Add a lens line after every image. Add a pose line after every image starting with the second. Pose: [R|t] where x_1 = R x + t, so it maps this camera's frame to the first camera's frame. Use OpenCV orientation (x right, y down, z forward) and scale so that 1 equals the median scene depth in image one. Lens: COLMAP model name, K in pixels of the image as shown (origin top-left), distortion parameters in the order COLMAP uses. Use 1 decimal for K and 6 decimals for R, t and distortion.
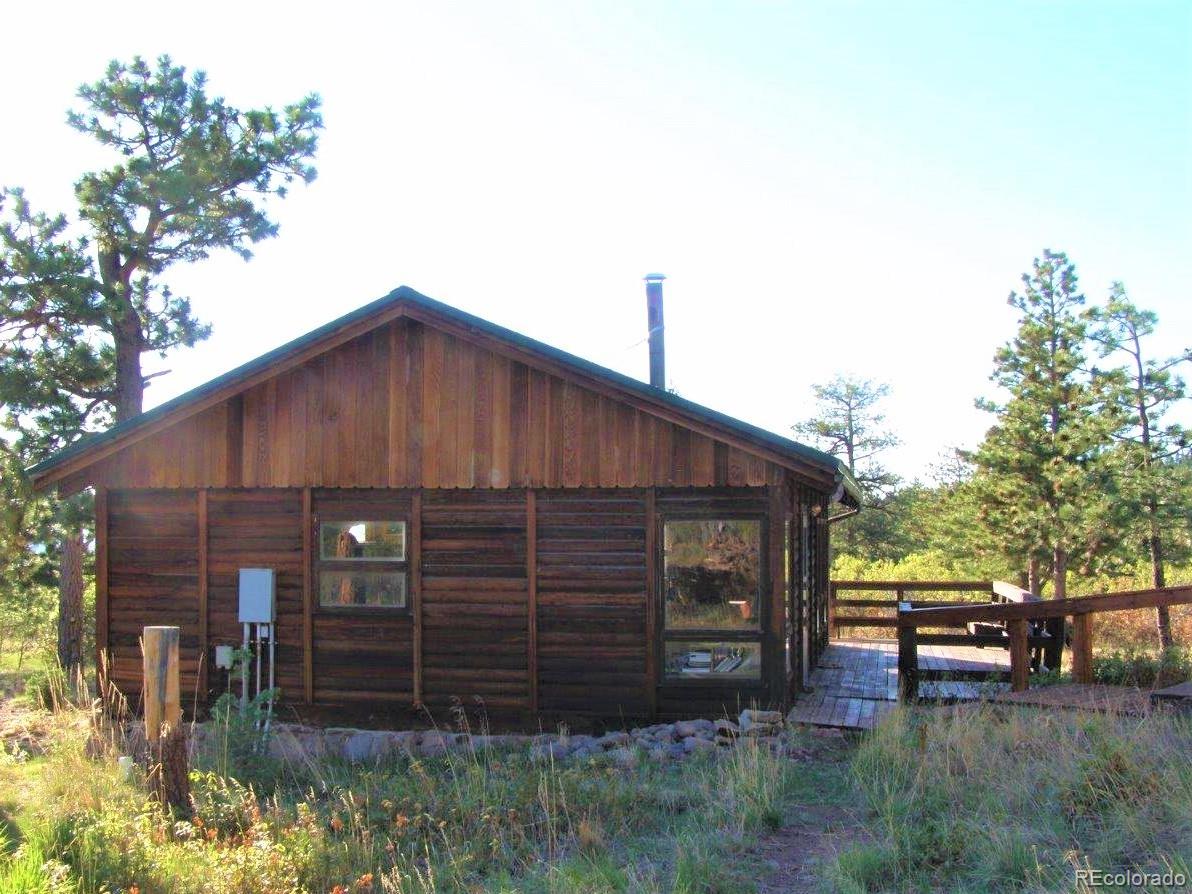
lens RADIAL K [[1341.3, 0, 596.0], [0, 1341.3, 447.0], [0, 0, 1]] dist [-0.130503, -0.002557]
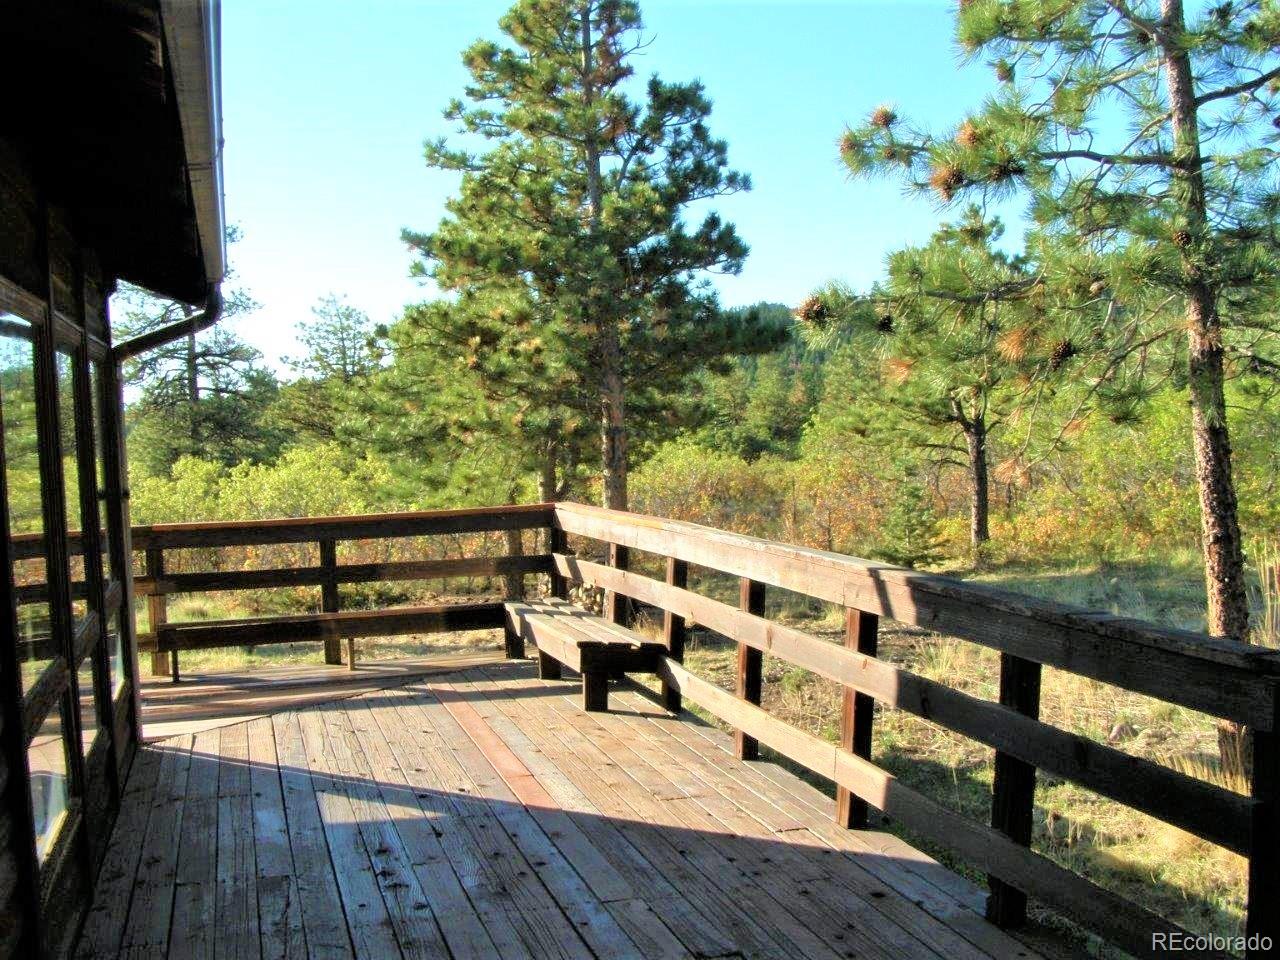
lens RADIAL K [[1440.4, 0, 640.0], [0, 1440.4, 480.0], [0, 0, 1]] dist [-0.130503, -0.002557]
pose [[0.880323, -0.066622, 0.469673, 0.085542], [0.018640, 0.994182, 0.106084, 0.035445], [-0.474008, -0.084633, 0.876444, 0.445782]]
